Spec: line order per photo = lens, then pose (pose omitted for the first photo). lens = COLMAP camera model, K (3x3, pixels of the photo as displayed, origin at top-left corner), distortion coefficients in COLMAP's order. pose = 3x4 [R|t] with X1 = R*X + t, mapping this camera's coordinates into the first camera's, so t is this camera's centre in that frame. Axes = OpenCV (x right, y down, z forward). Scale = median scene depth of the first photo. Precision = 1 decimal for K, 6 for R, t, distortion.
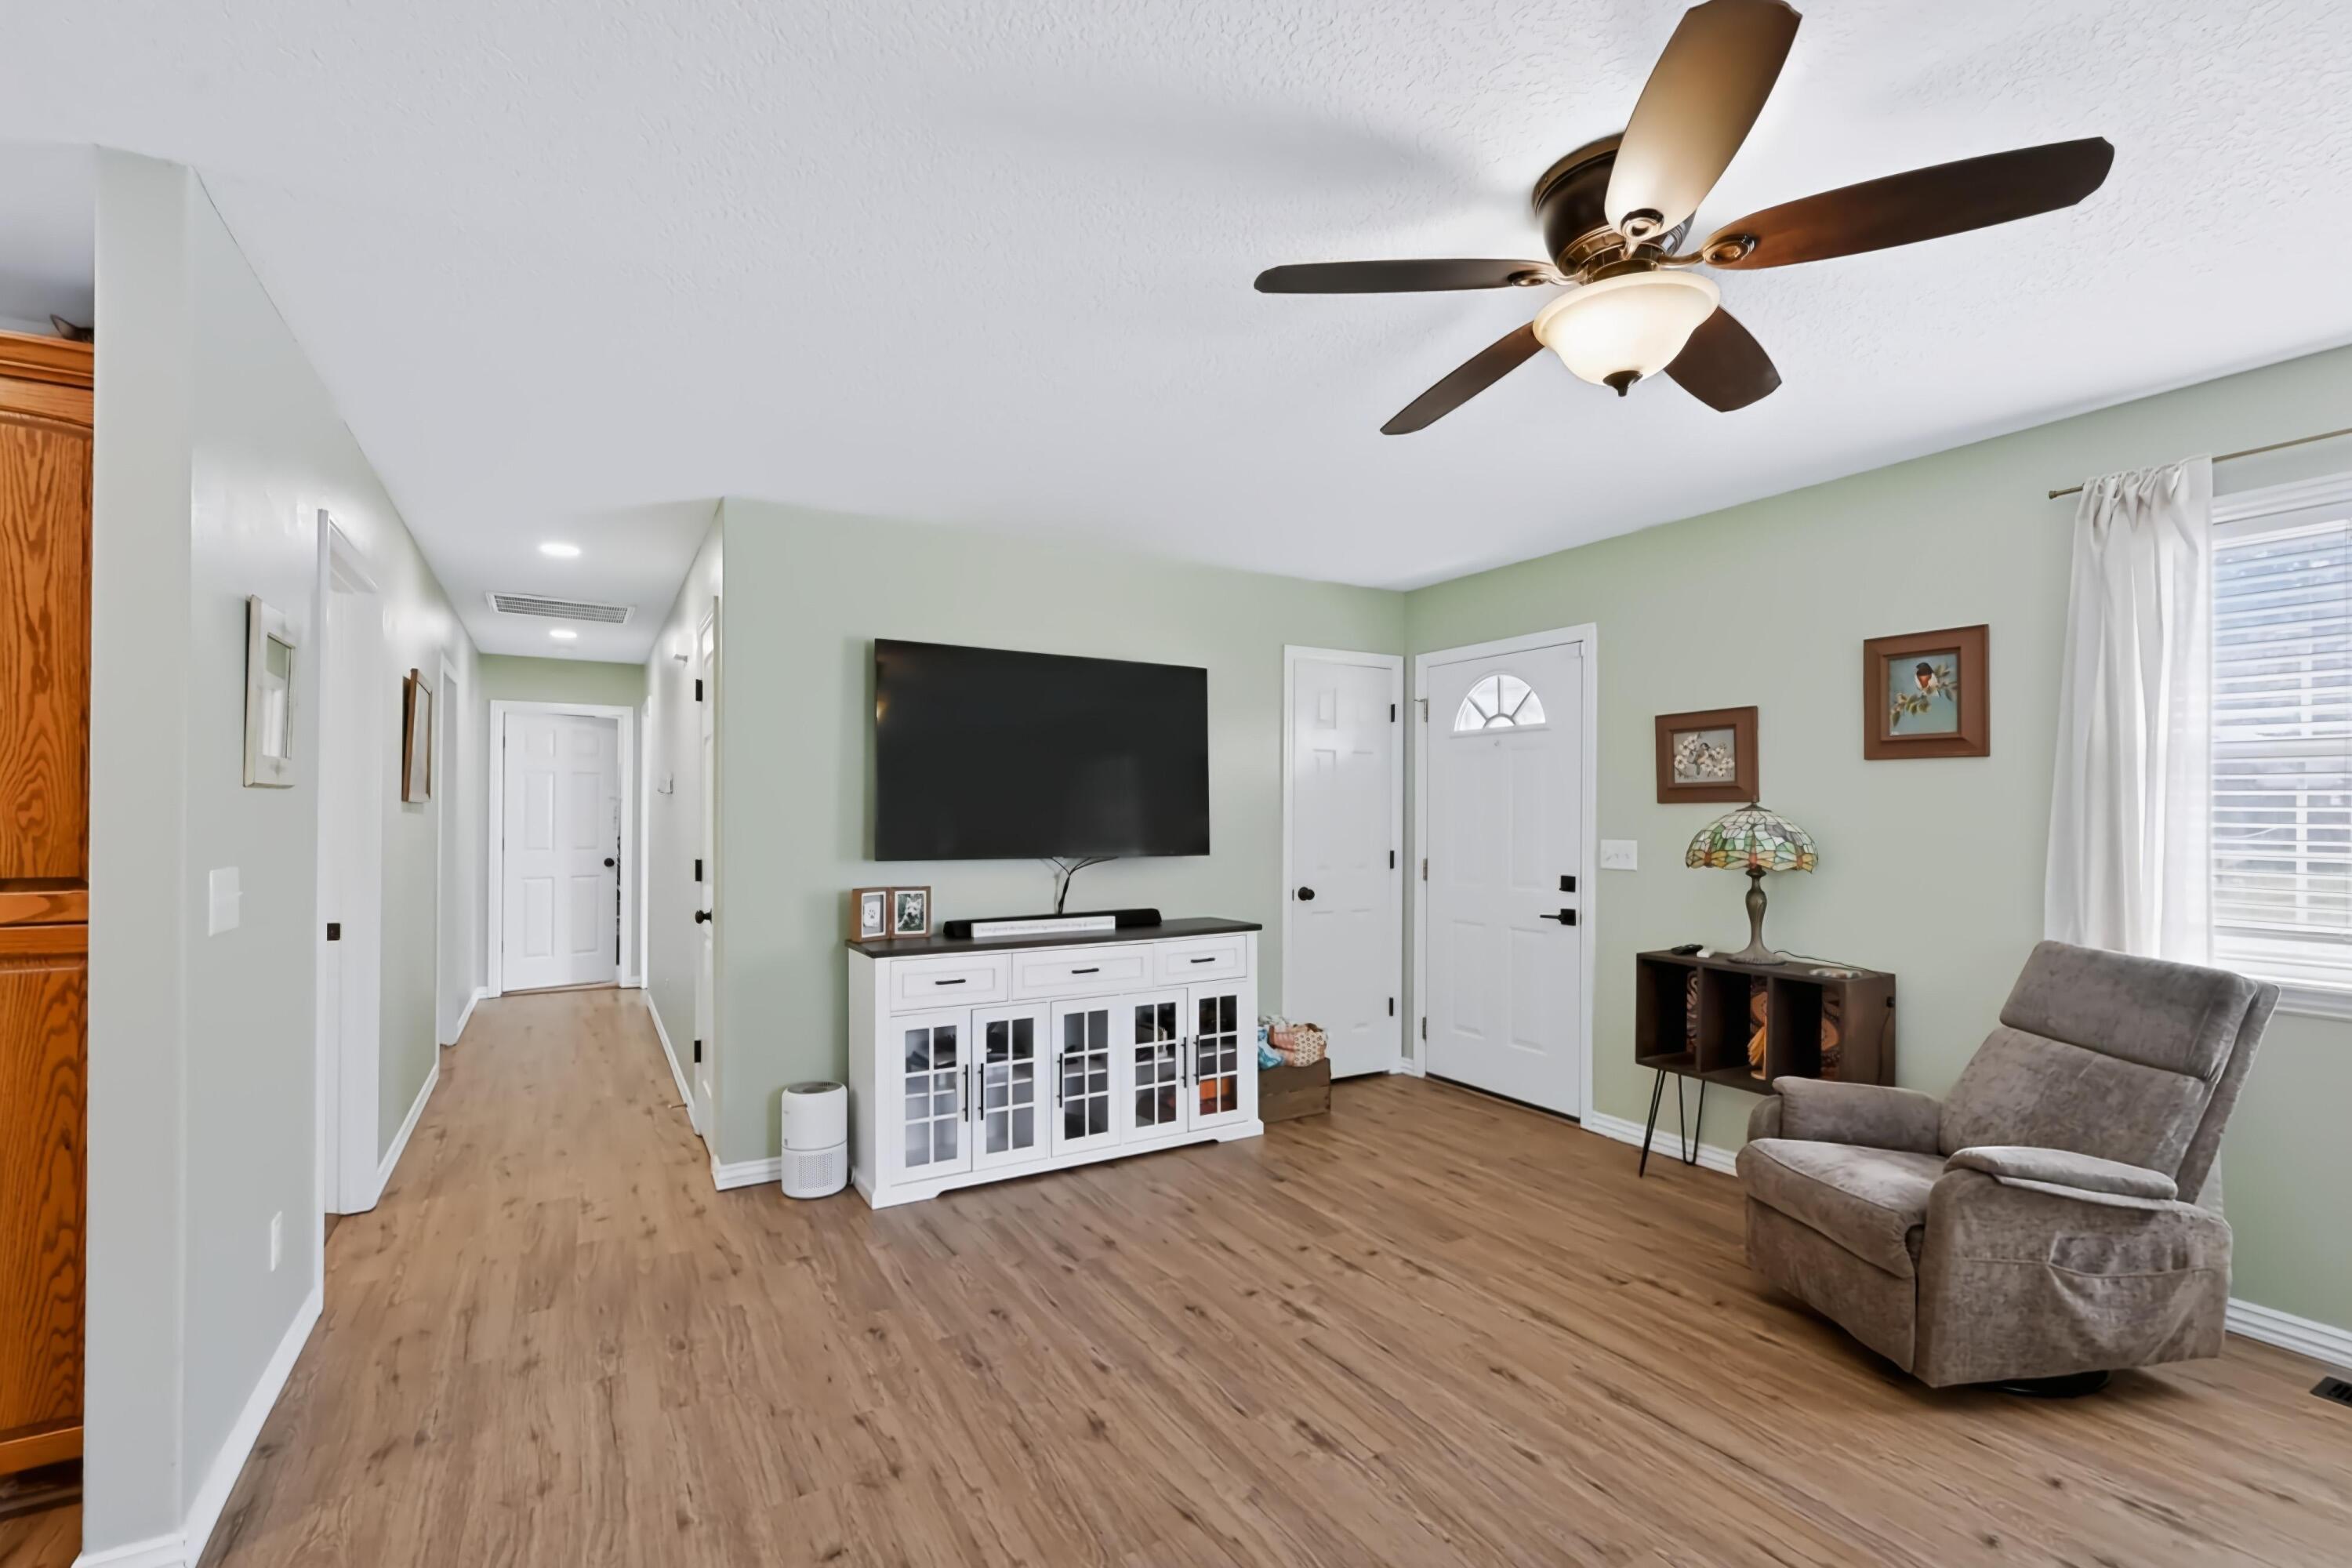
lens RADIAL K [[1046.4, 0, 1194.3], [0, 1046.4, 819.1], [0, 0, 1]] dist [0.000114, 0.000472]
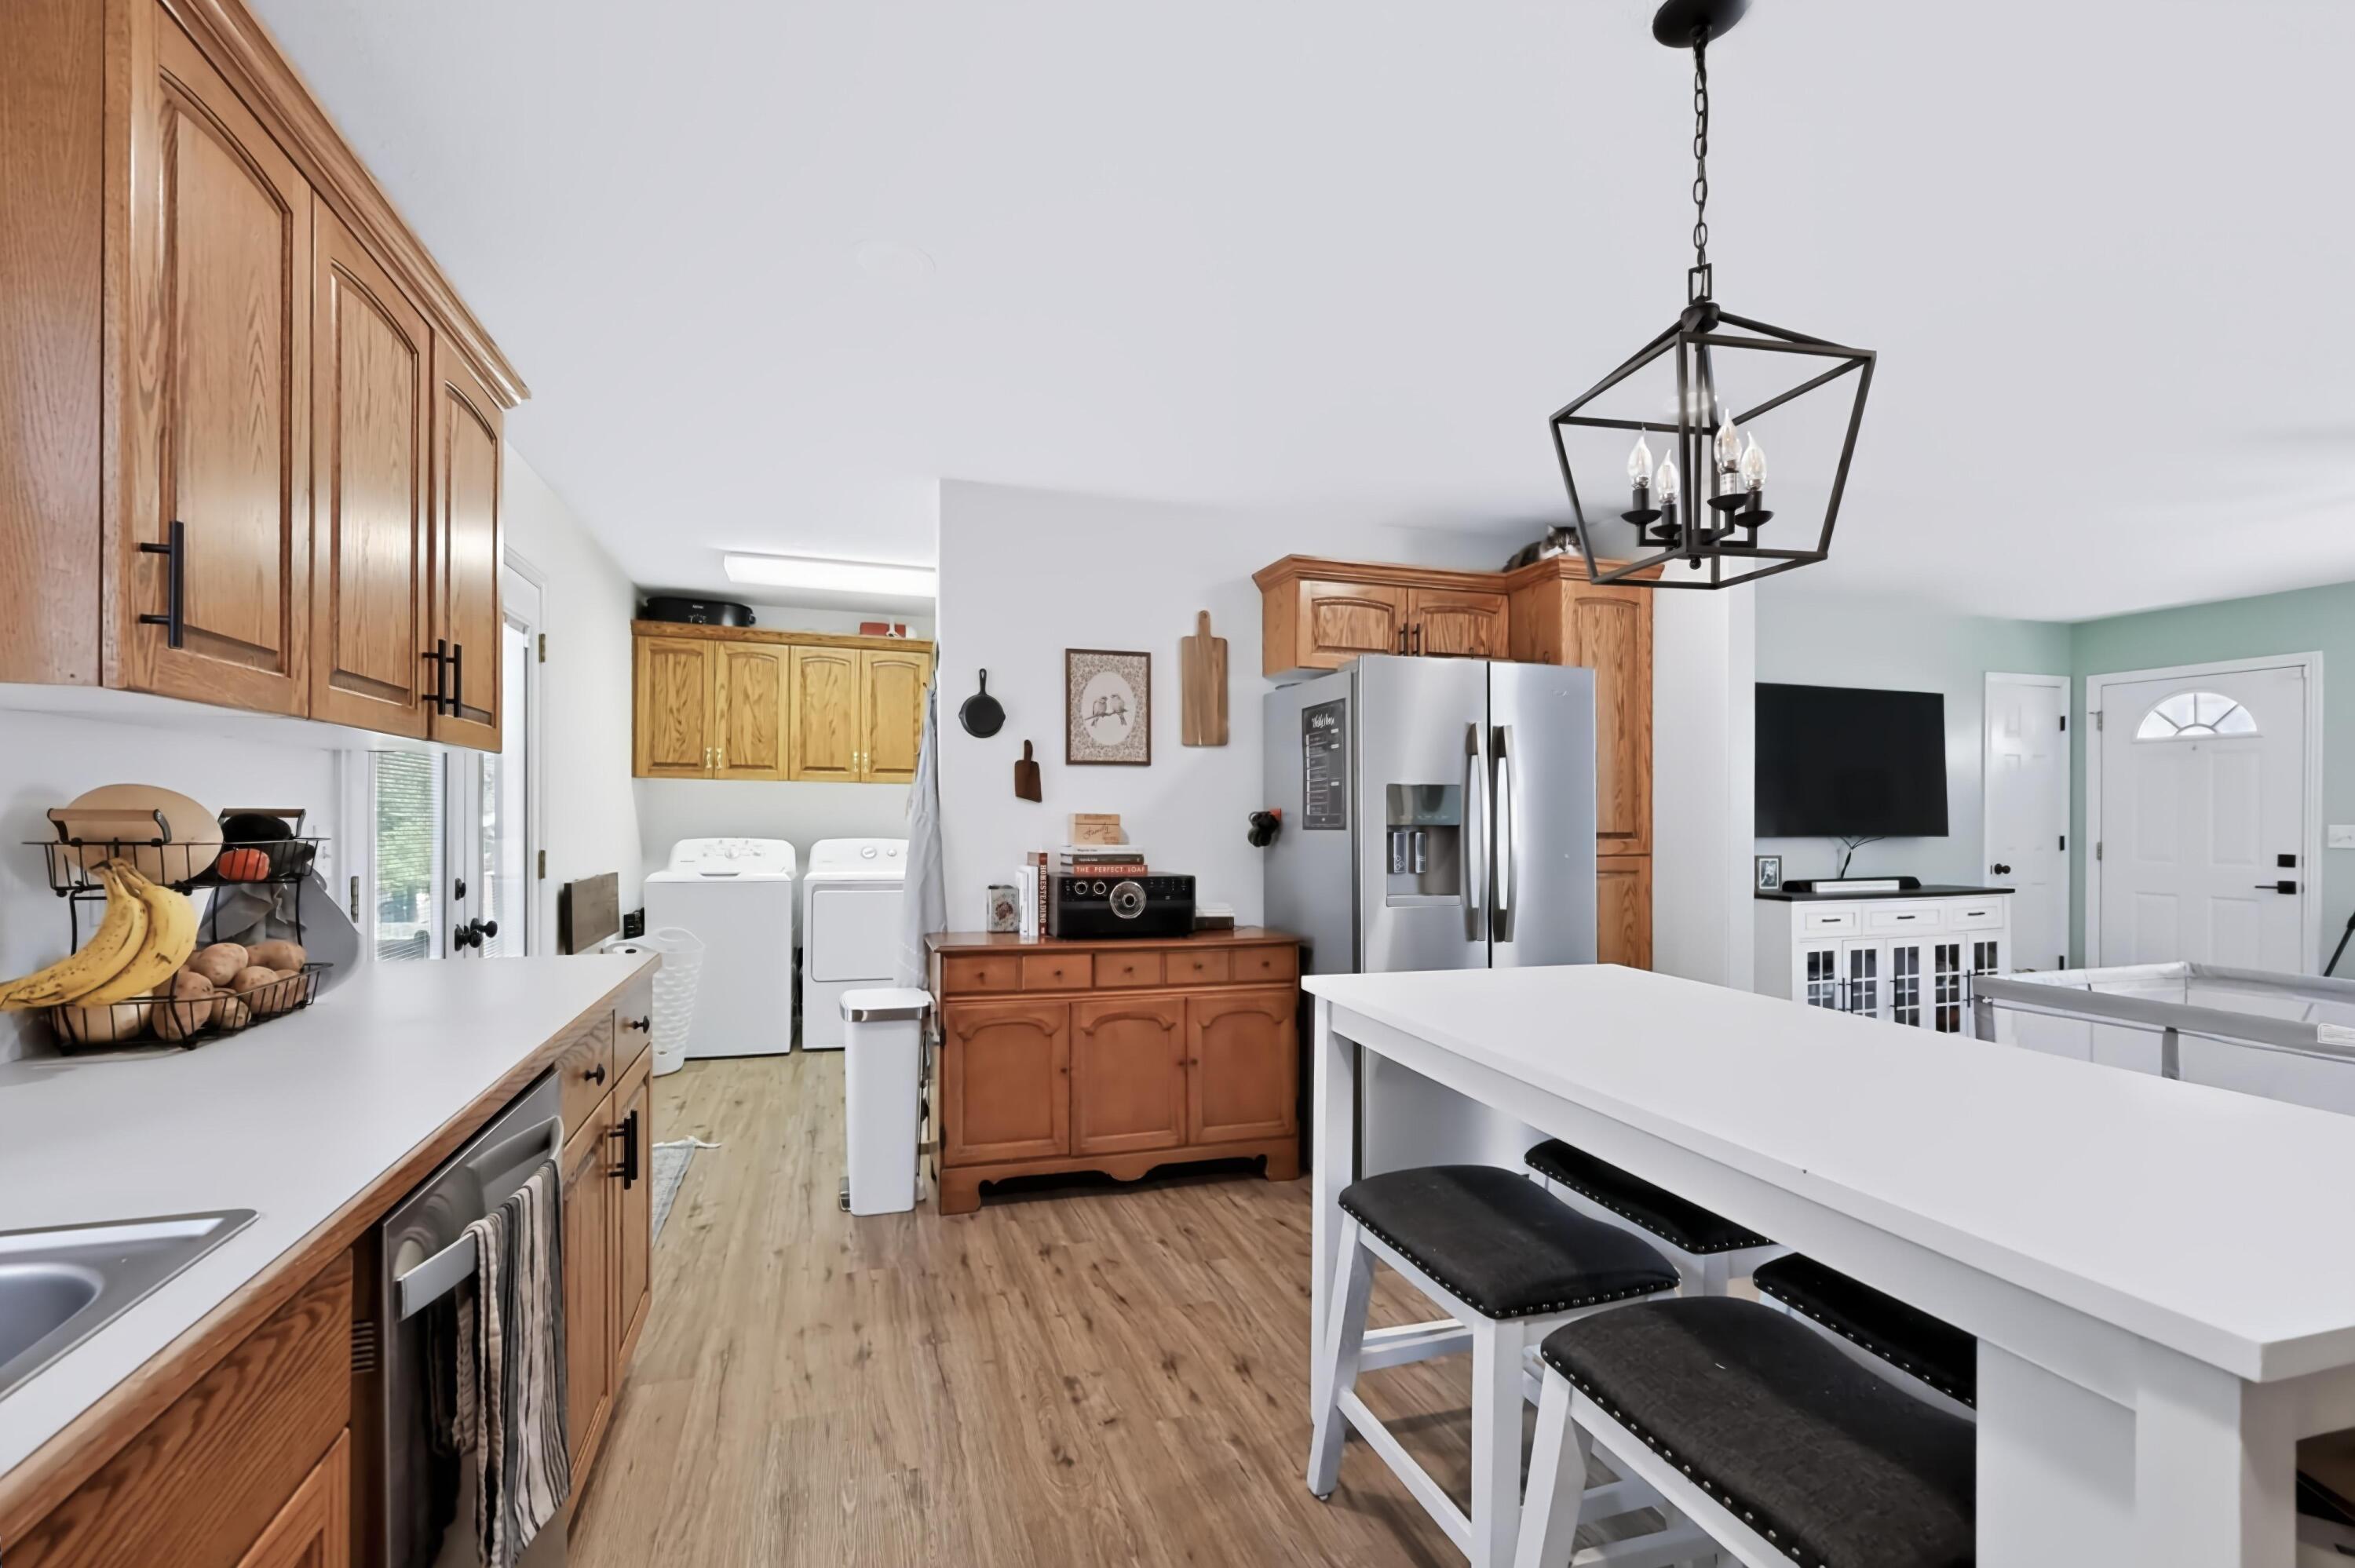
lens RADIAL K [[1052.3, 0, 1187.2], [0, 1052.3, 826.2], [0, 0, 1]] dist [-0.000592, 0.000353]
pose [[0.977134, 0.003127, -0.212603, -0.751017], [-0.001561, 0.999970, 0.007535, 0.015275], [0.212620, -0.007030, 0.977110, -0.573752]]
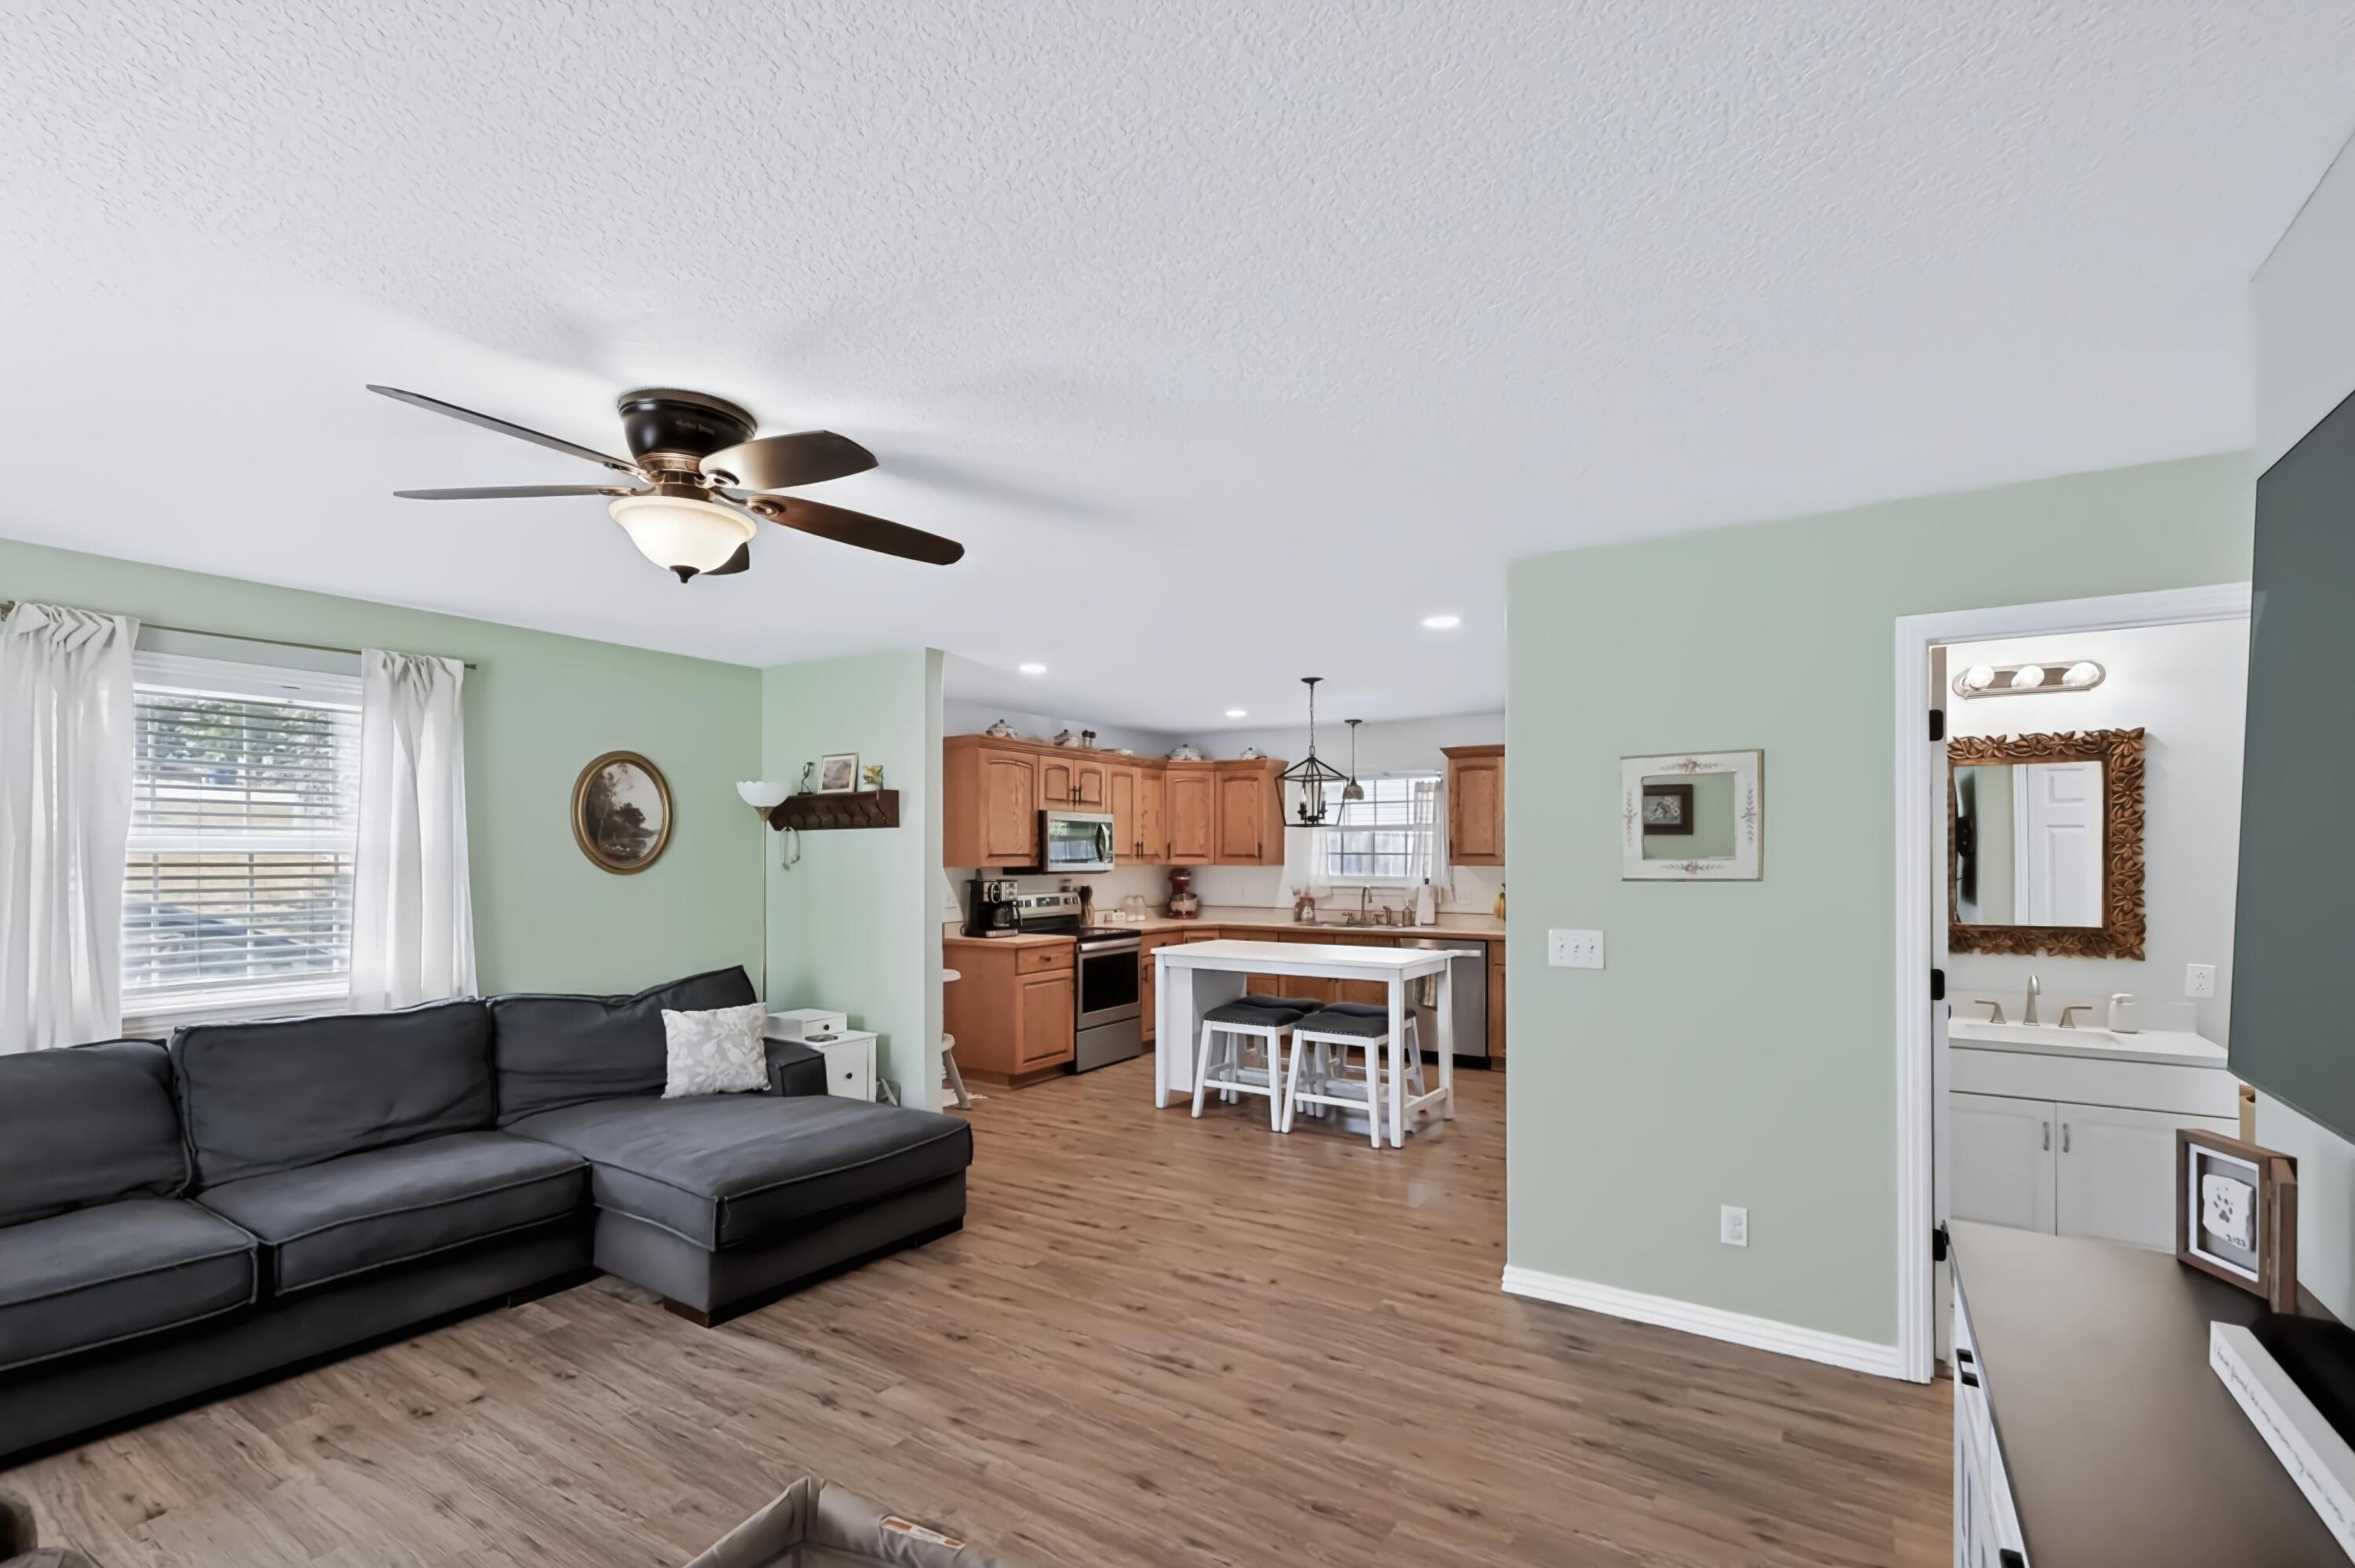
lens RADIAL K [[1050.1, 0, 1185.0], [0, 1050.1, 830.1], [0, 0, 1]] dist [0.001125, 0.000093]
pose [[-0.896035, -0.015585, -0.443709, 0.207447], [-0.005954, 0.999716, -0.023091, -0.038396], [0.443943, -0.018048, -0.895873, 1.152241]]
